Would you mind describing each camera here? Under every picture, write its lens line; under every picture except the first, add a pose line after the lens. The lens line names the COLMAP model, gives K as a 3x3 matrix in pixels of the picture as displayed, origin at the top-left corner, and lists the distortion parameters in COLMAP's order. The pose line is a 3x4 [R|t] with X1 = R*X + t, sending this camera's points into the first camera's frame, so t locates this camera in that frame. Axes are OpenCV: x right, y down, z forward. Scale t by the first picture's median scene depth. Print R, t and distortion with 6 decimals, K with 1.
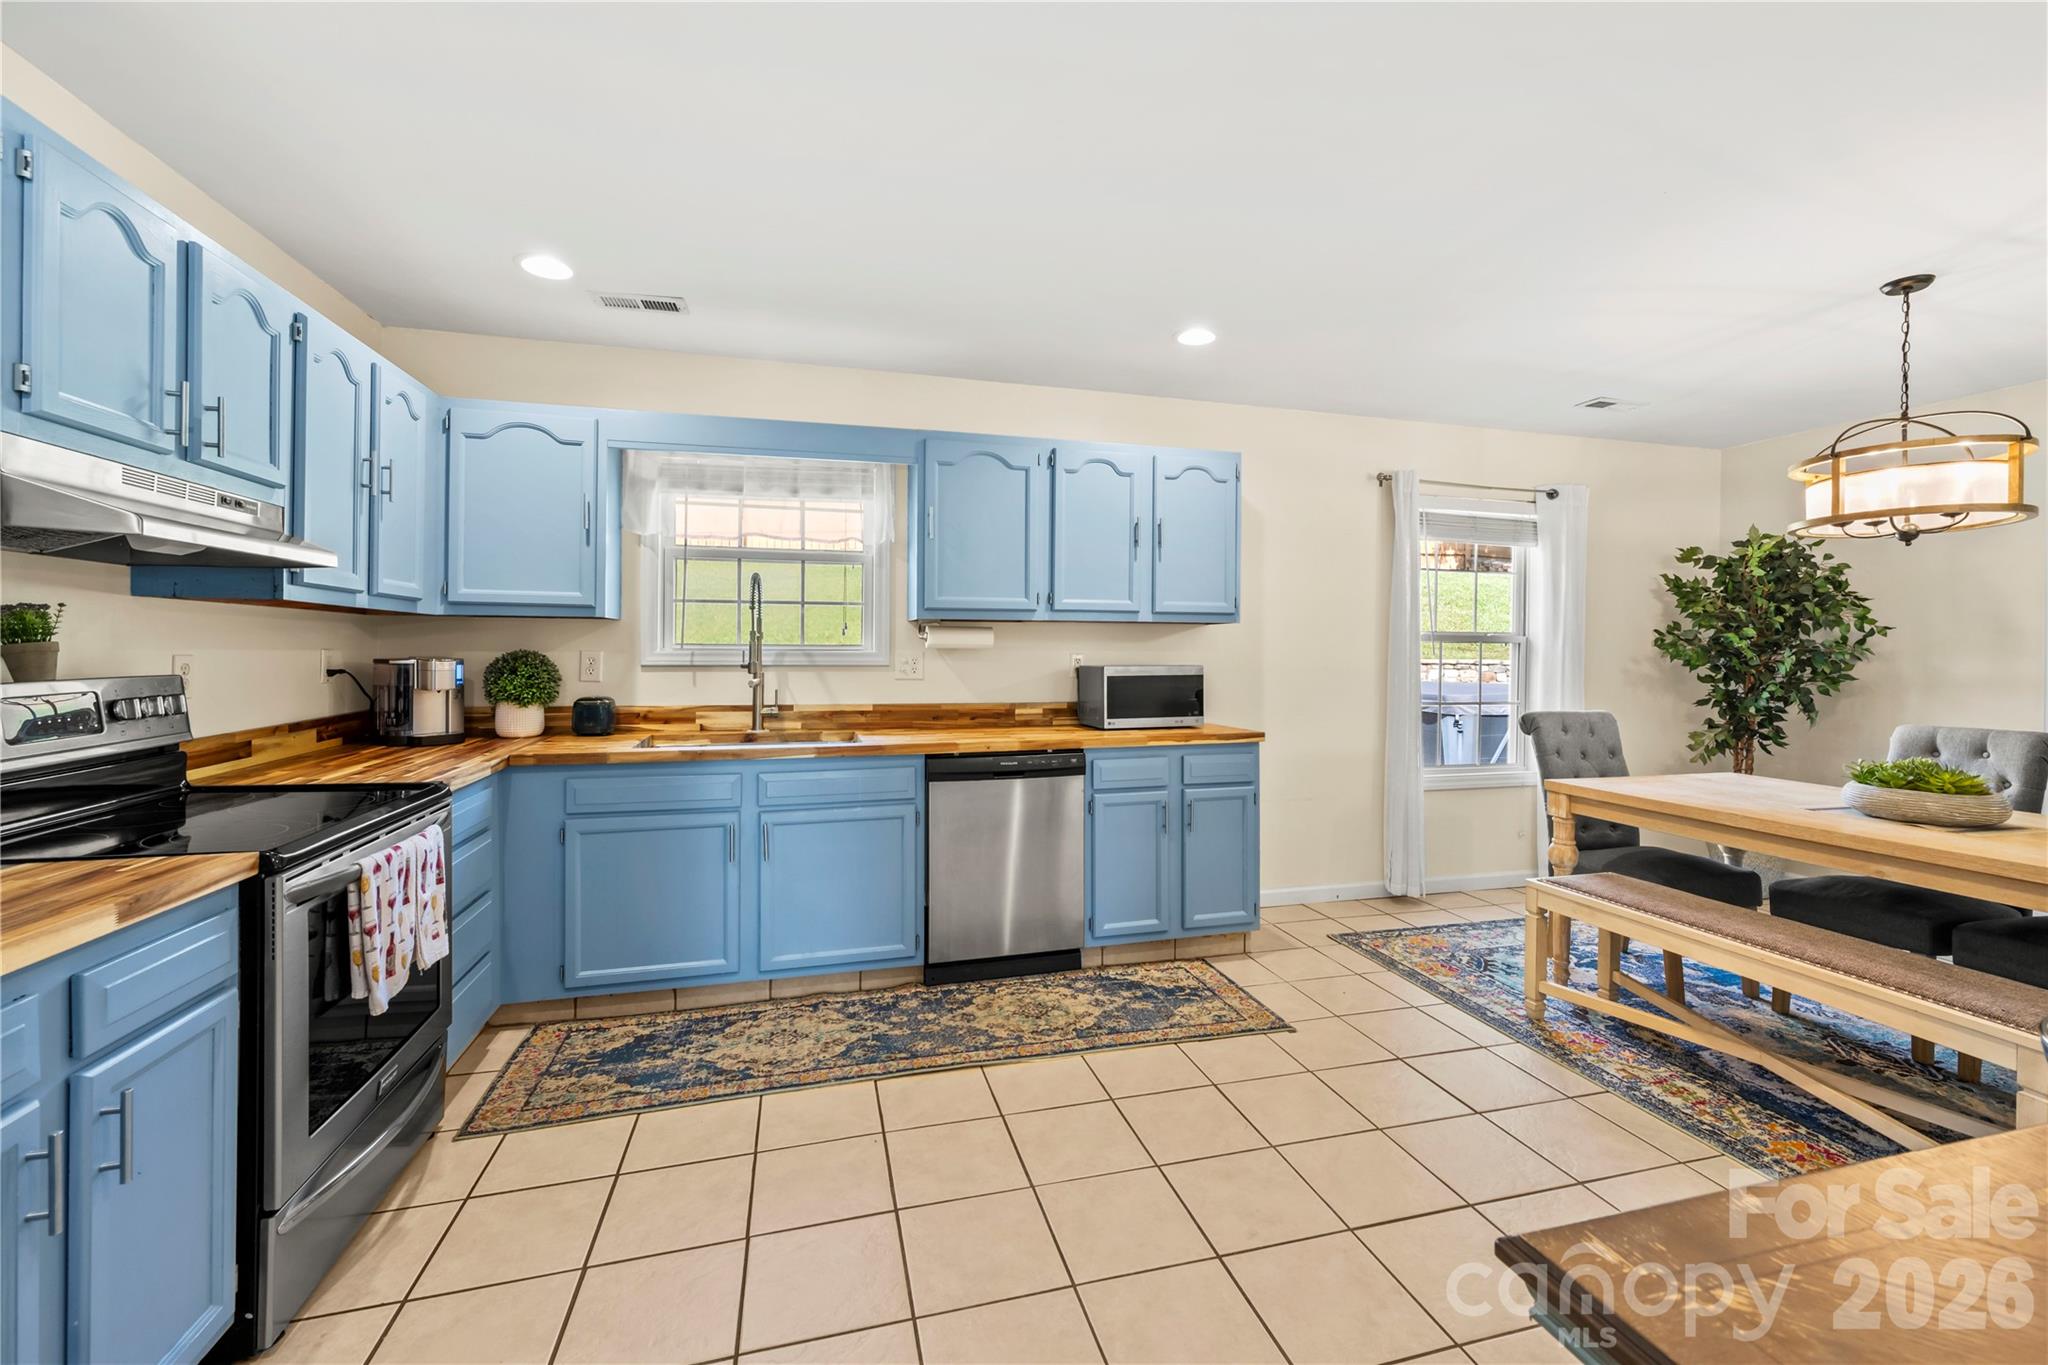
lens RADIAL K [[808.7, 0, 1023.9], [0, 808.7, 651.4], [0, 0, 1]] dist [0.000694, -0.000041]
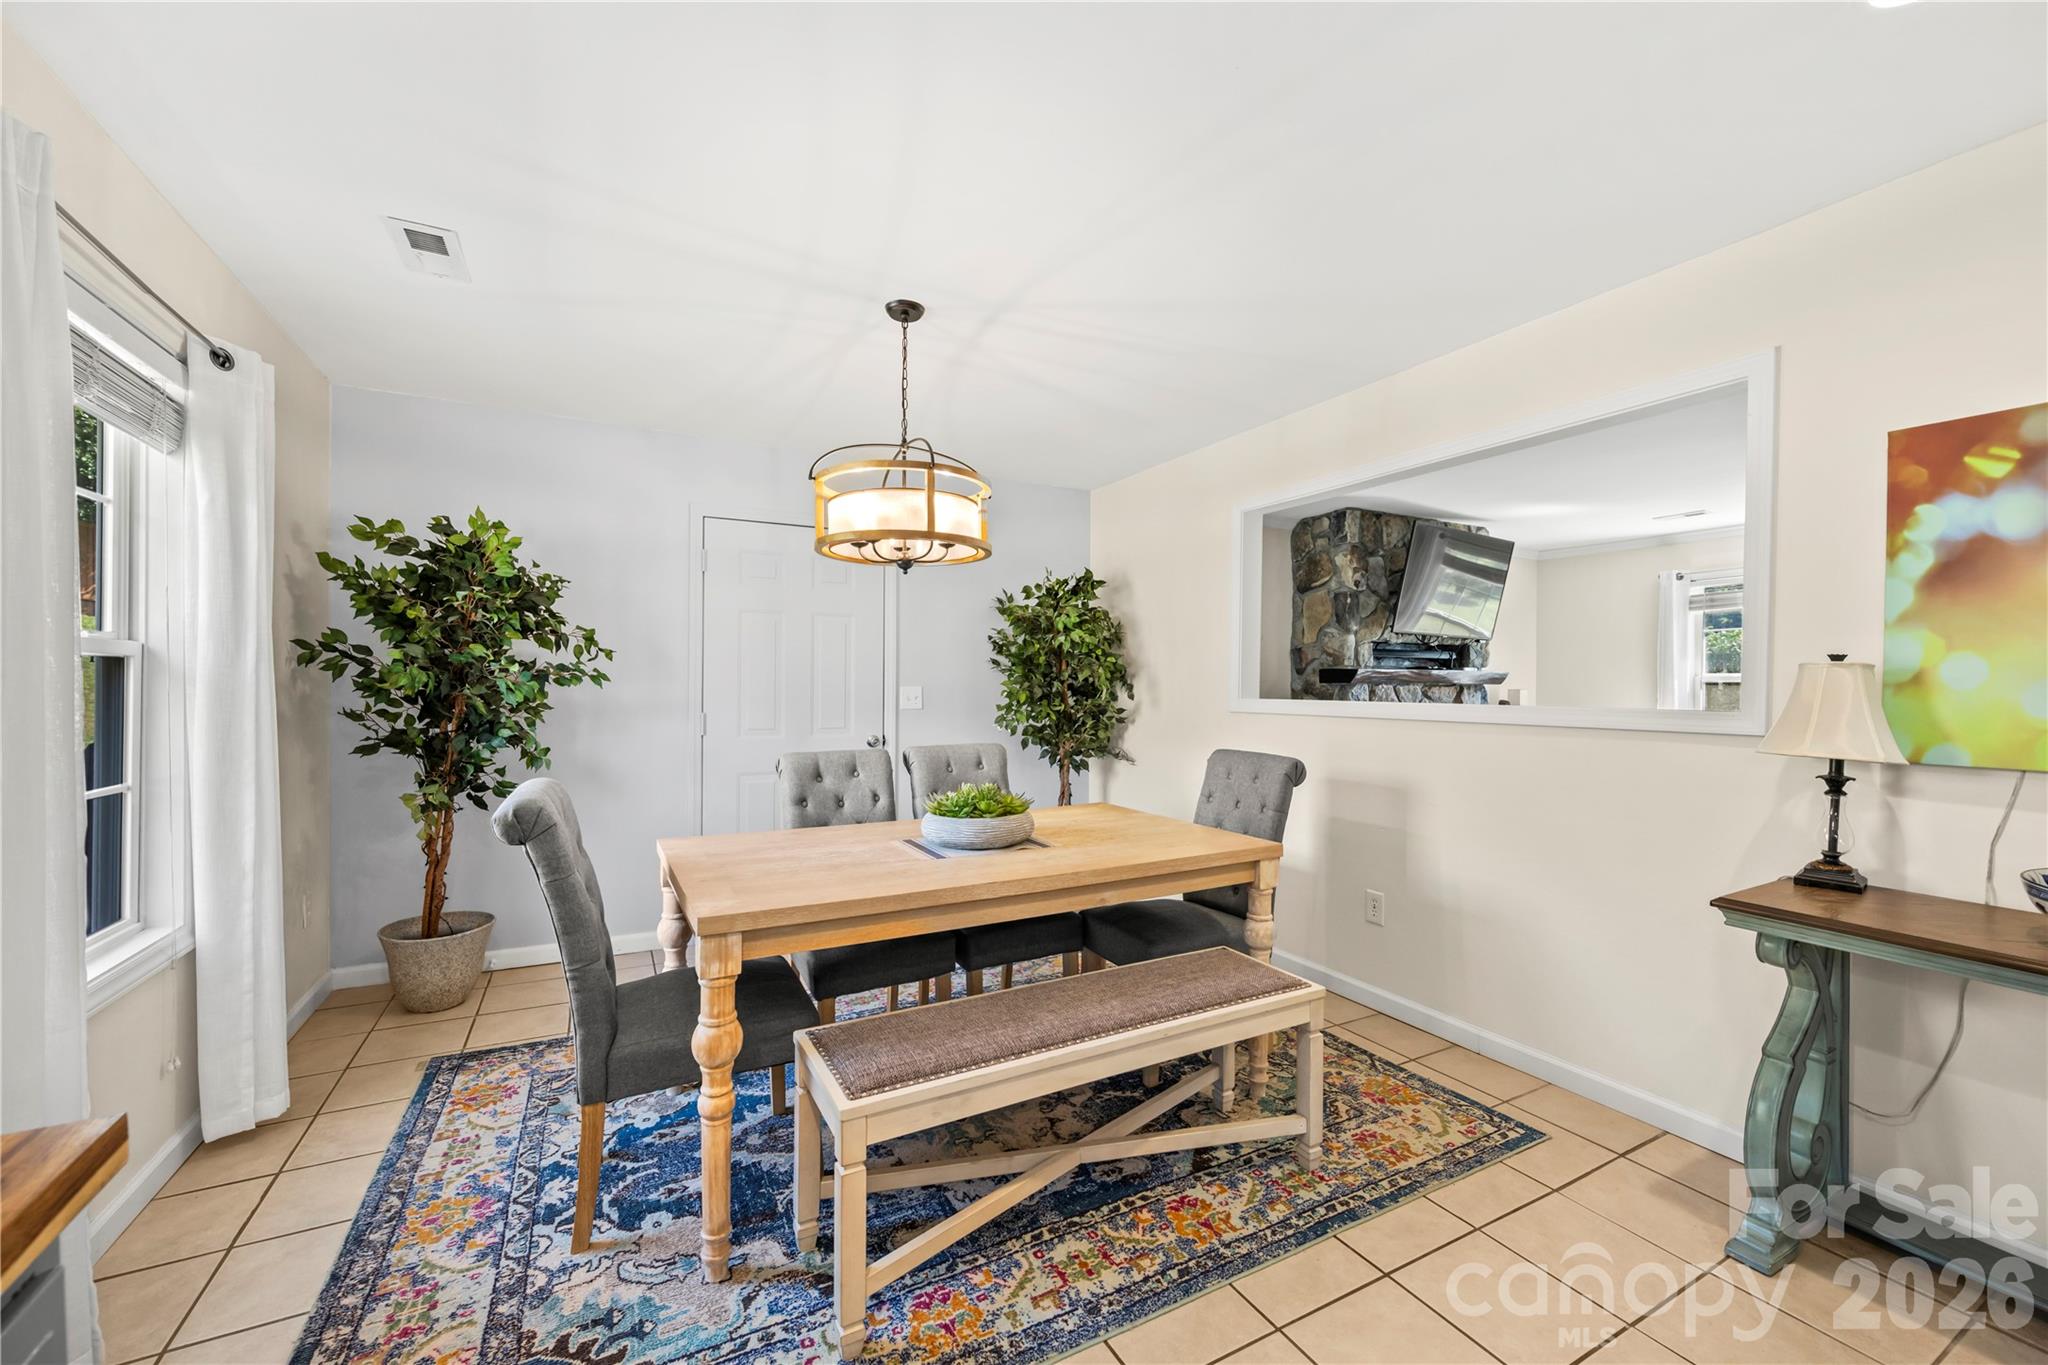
lens RADIAL K [[808.7, 0, 1027.0], [0, 808.7, 685.7], [0, 0, 1]] dist [0.000694, -0.000041]
pose [[-0.239042, -0.011917, 0.970936, 0.080603], [-0.007936, 0.999915, 0.010319, -0.003653], [-0.970977, -0.005239, -0.239116, 1.046044]]
